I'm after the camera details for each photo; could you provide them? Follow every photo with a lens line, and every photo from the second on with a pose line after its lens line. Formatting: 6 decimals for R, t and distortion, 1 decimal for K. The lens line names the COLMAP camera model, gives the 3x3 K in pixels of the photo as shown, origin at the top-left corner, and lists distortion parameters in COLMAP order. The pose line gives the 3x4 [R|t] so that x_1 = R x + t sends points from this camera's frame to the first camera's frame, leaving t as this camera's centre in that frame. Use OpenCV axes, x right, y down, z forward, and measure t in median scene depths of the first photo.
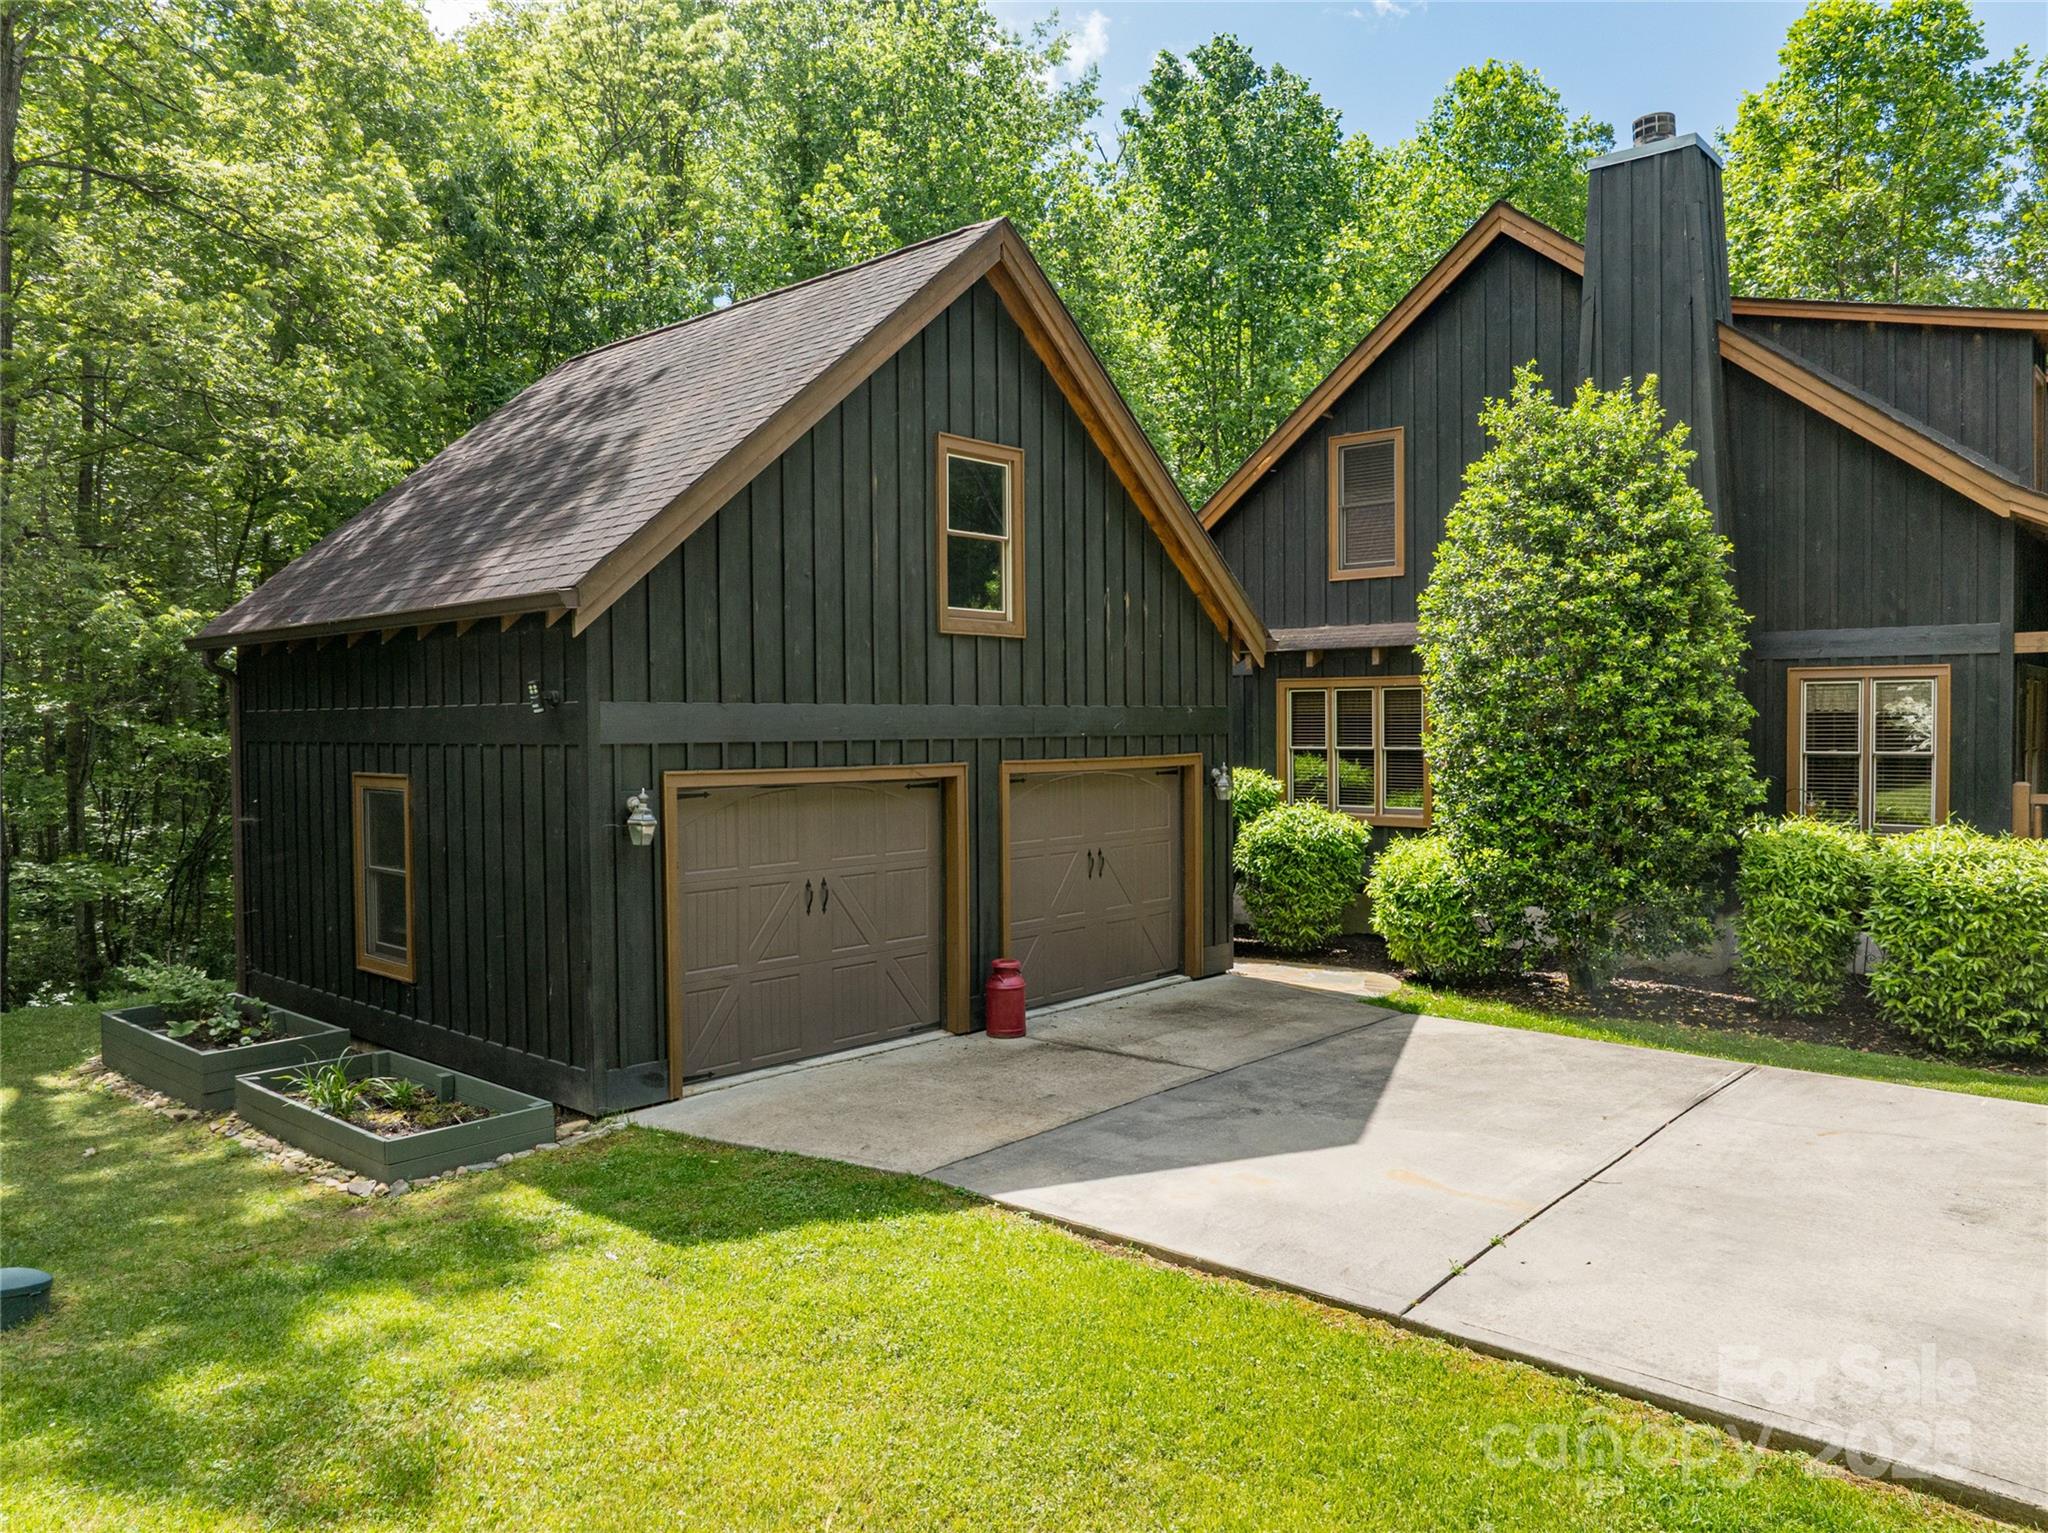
lens RADIAL K [[1452.7, 0, 1027.2], [0, 1452.7, 772.8], [0, 0, 1]] dist [-0.028602, -0.012062]
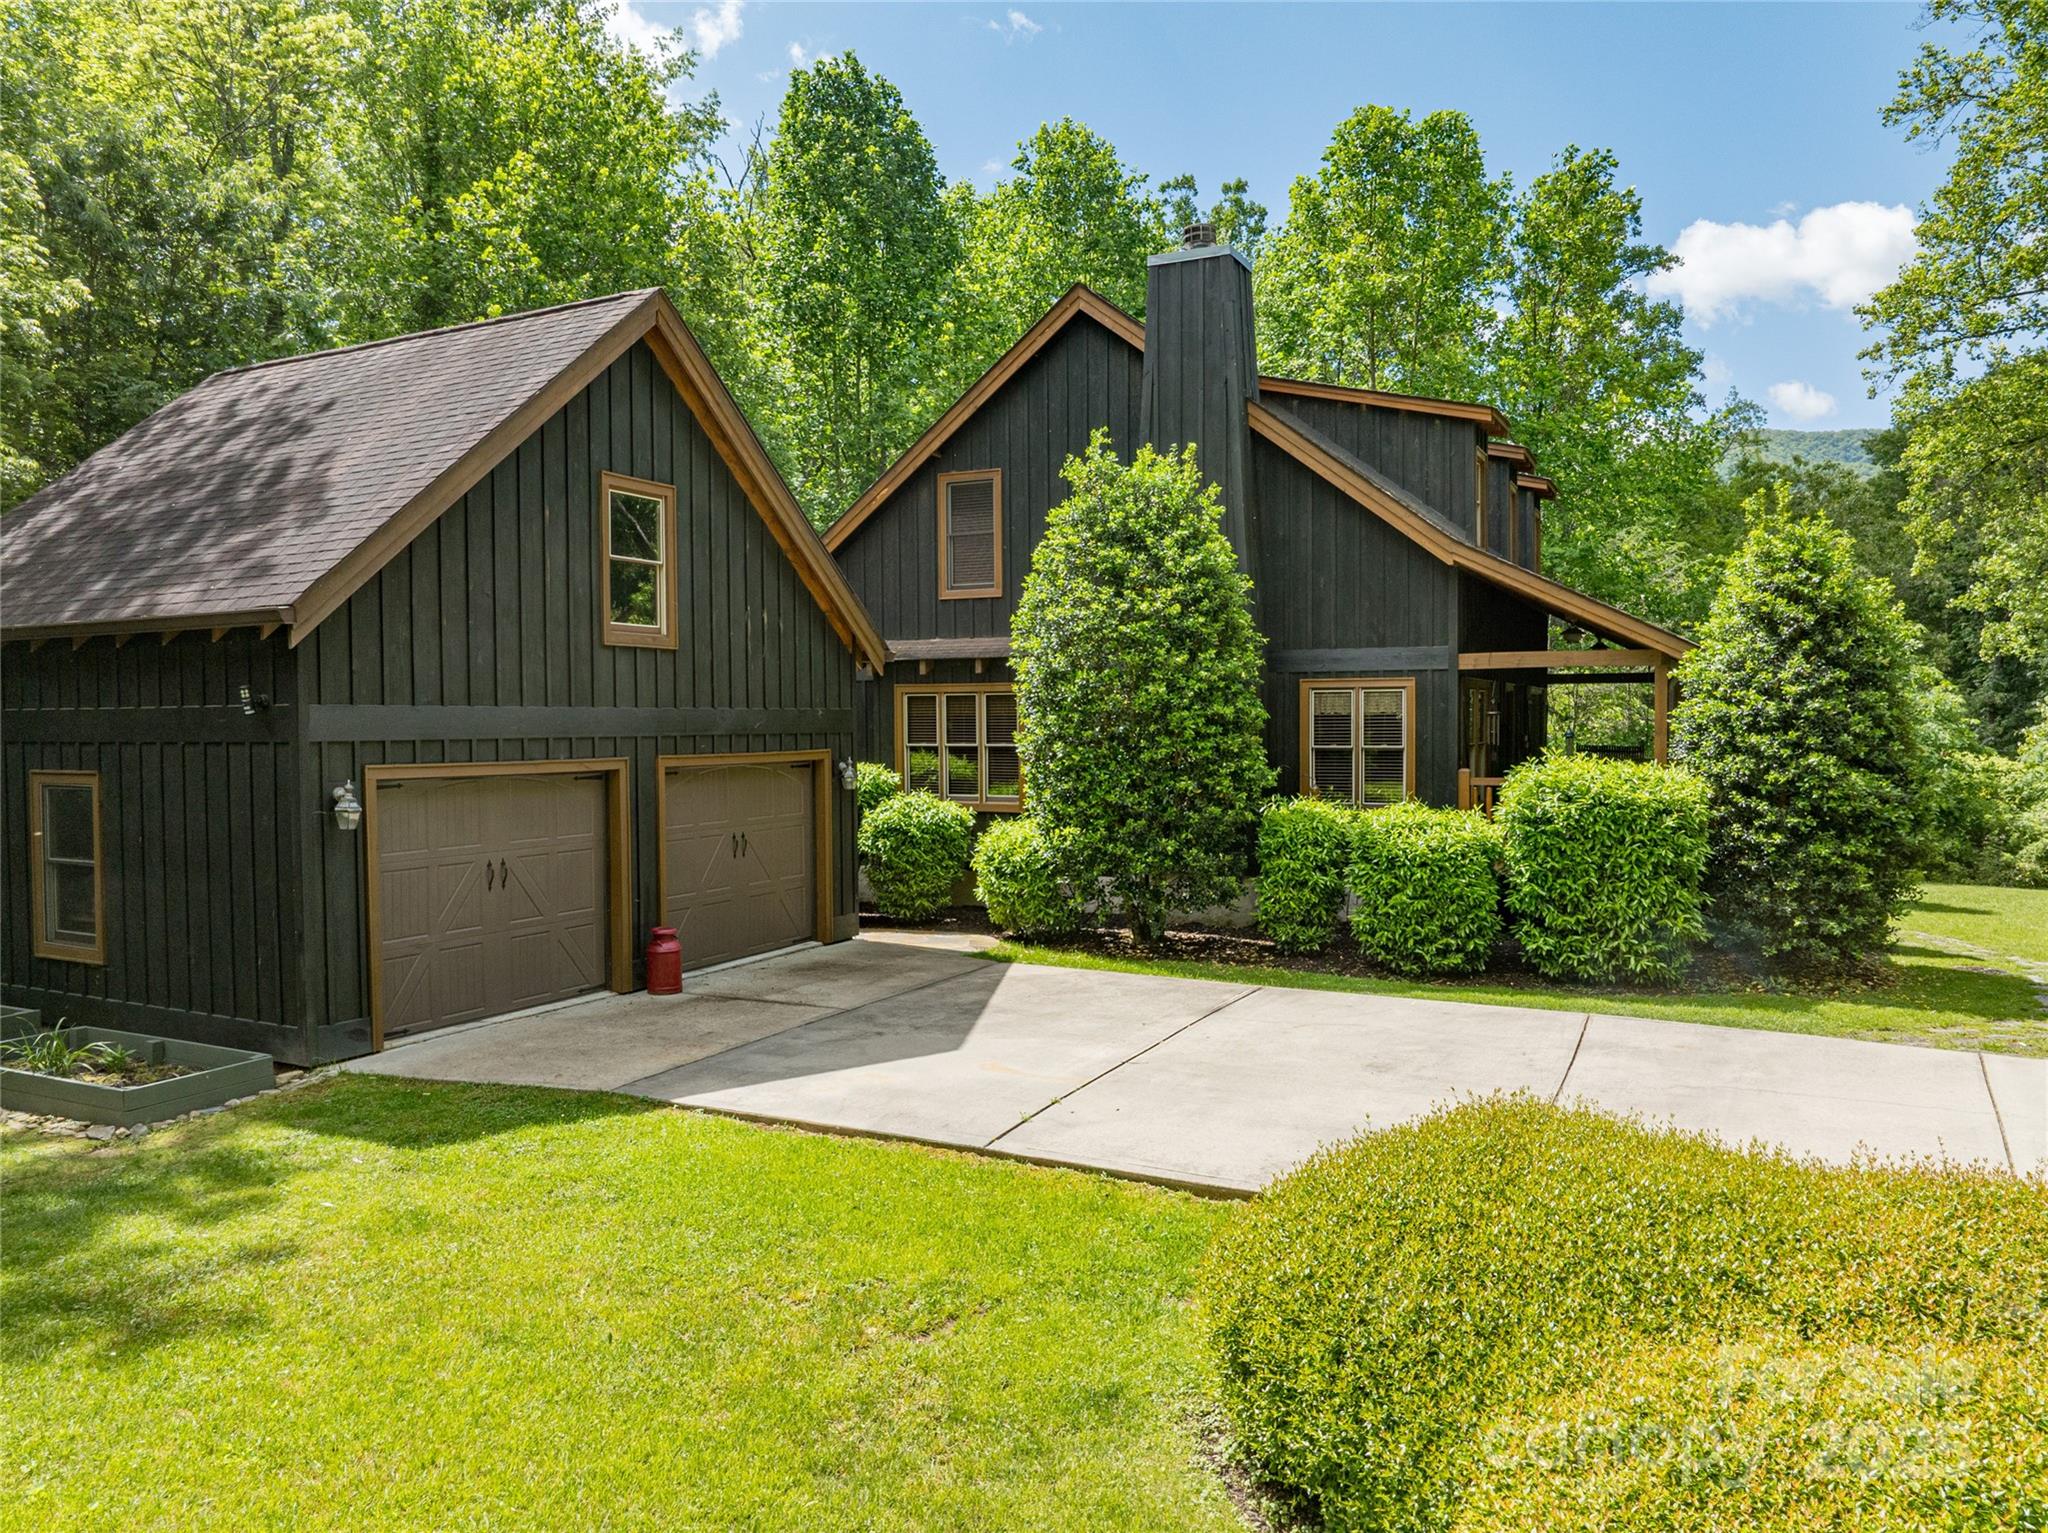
lens RADIAL K [[1452.7, 0, 1025.0], [0, 1452.7, 772.5], [0, 0, 1]] dist [-0.028602, -0.012062]
pose [[0.966741, -0.007765, 0.255641, -0.029670], [0.007826, 0.999969, 0.000779, 0.006107], [-0.255639, 0.001247, 0.966771, -0.184029]]
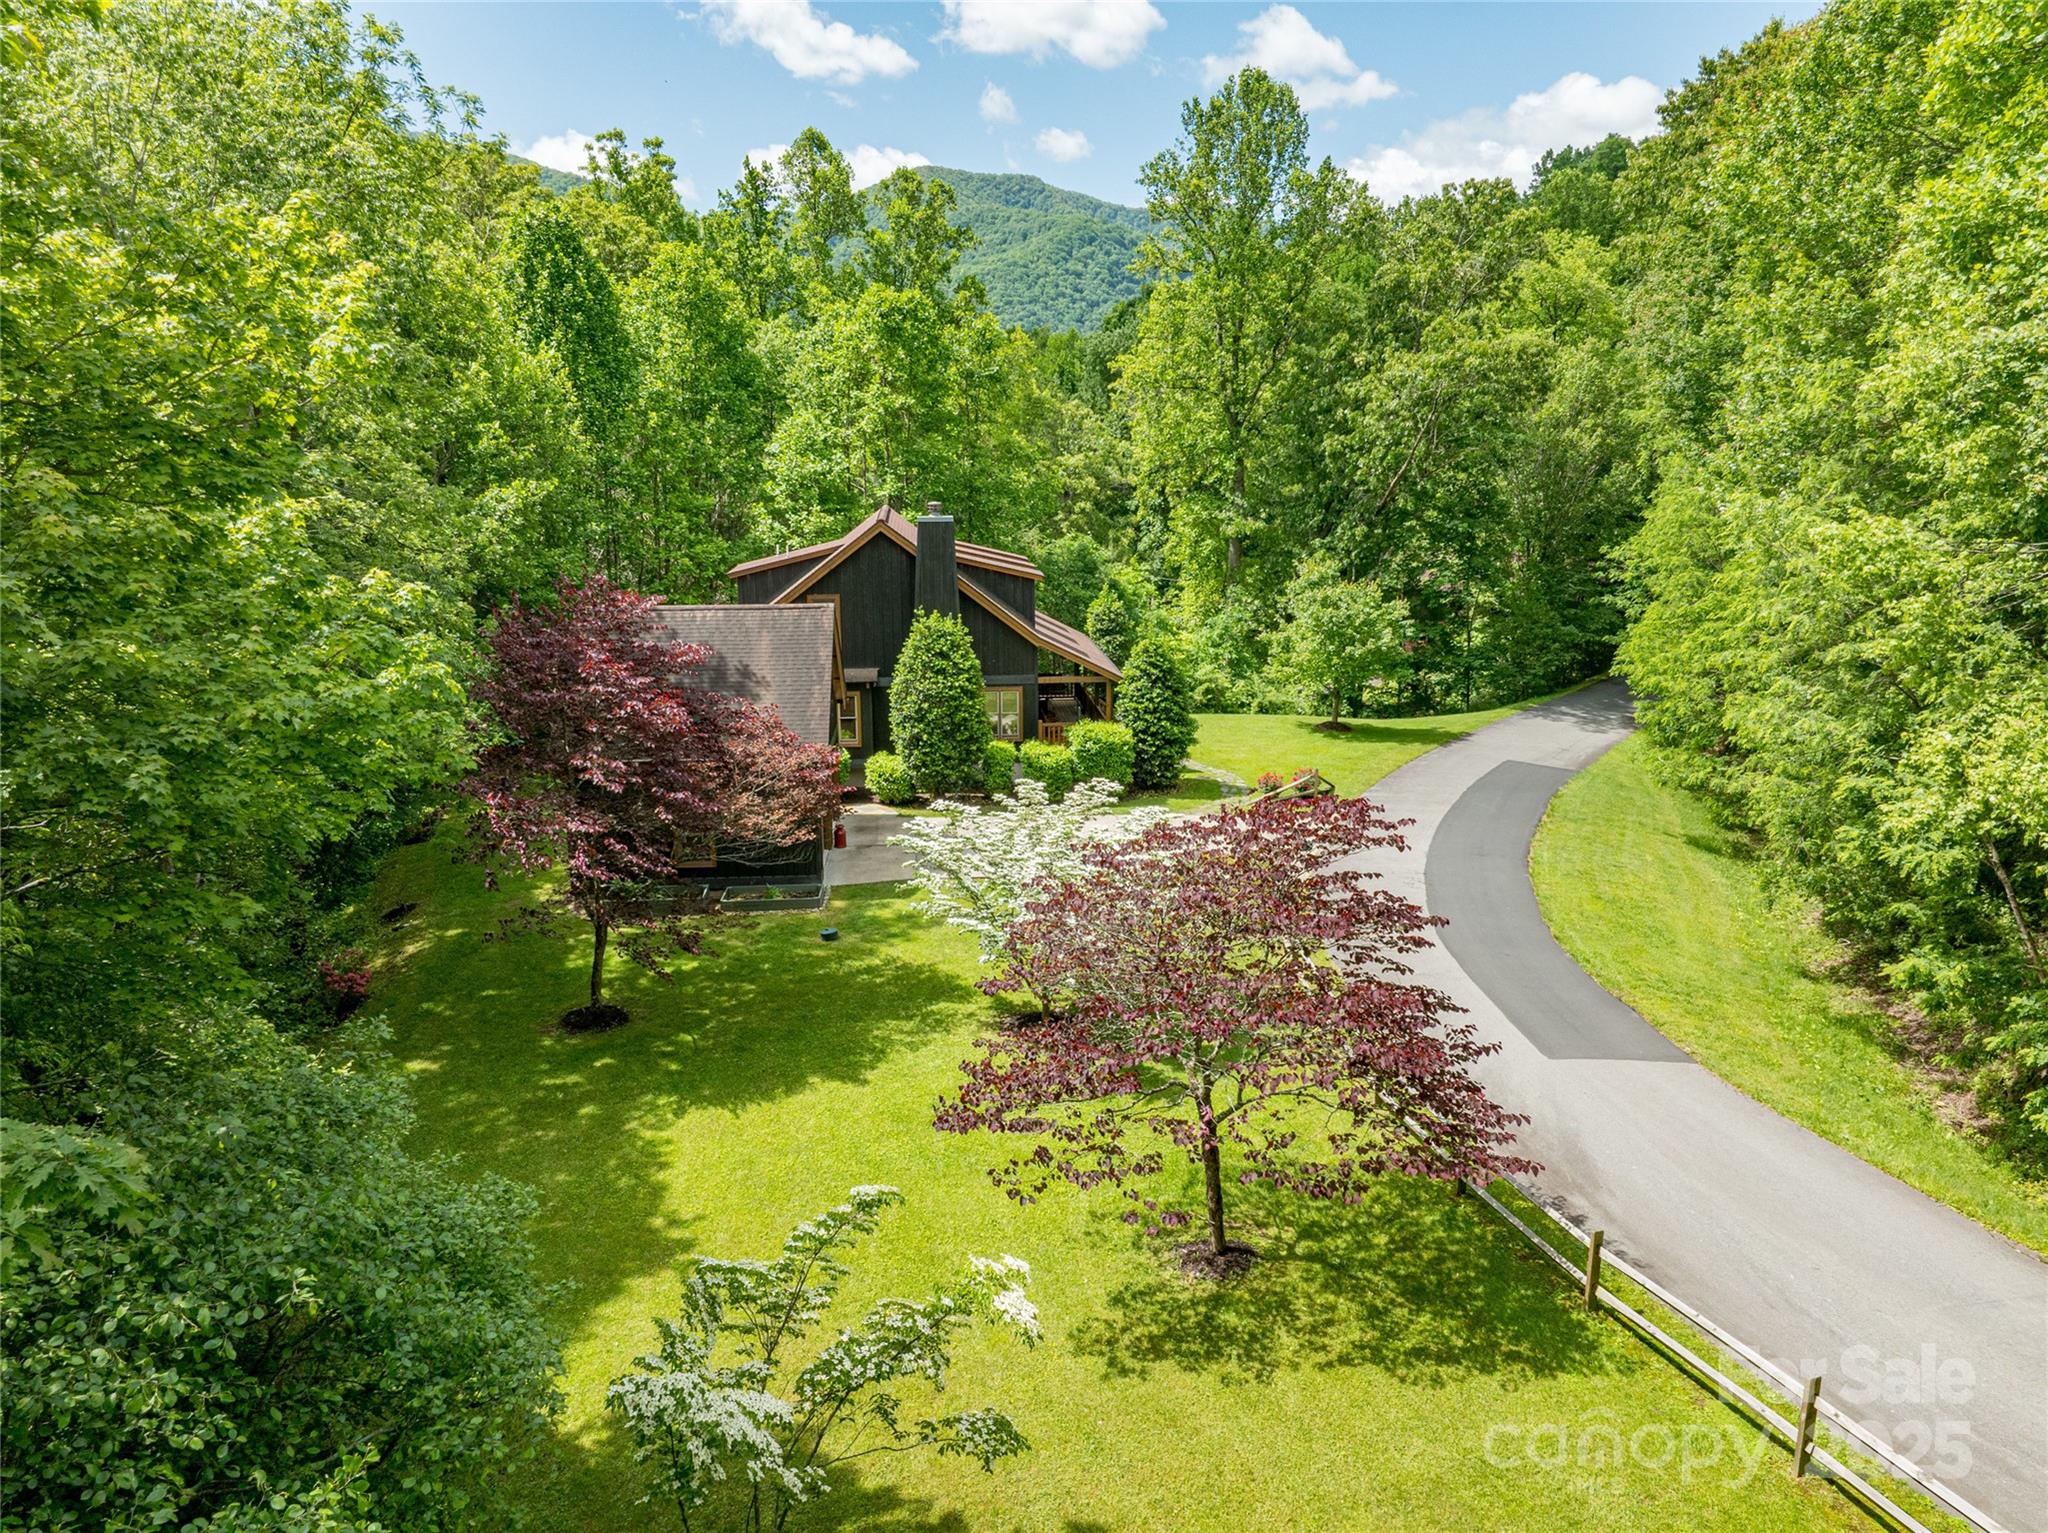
lens RADIAL K [[1452.7, 0, 1018.6], [0, 1452.7, 756.5], [0, 0, 1]] dist [-0.028602, -0.012062]
pose [[0.704960, -0.150780, 0.693034, -1.893791], [0.025227, 0.981853, 0.187957, -0.604201], [-0.708798, -0.115019, 0.695971, -1.498511]]
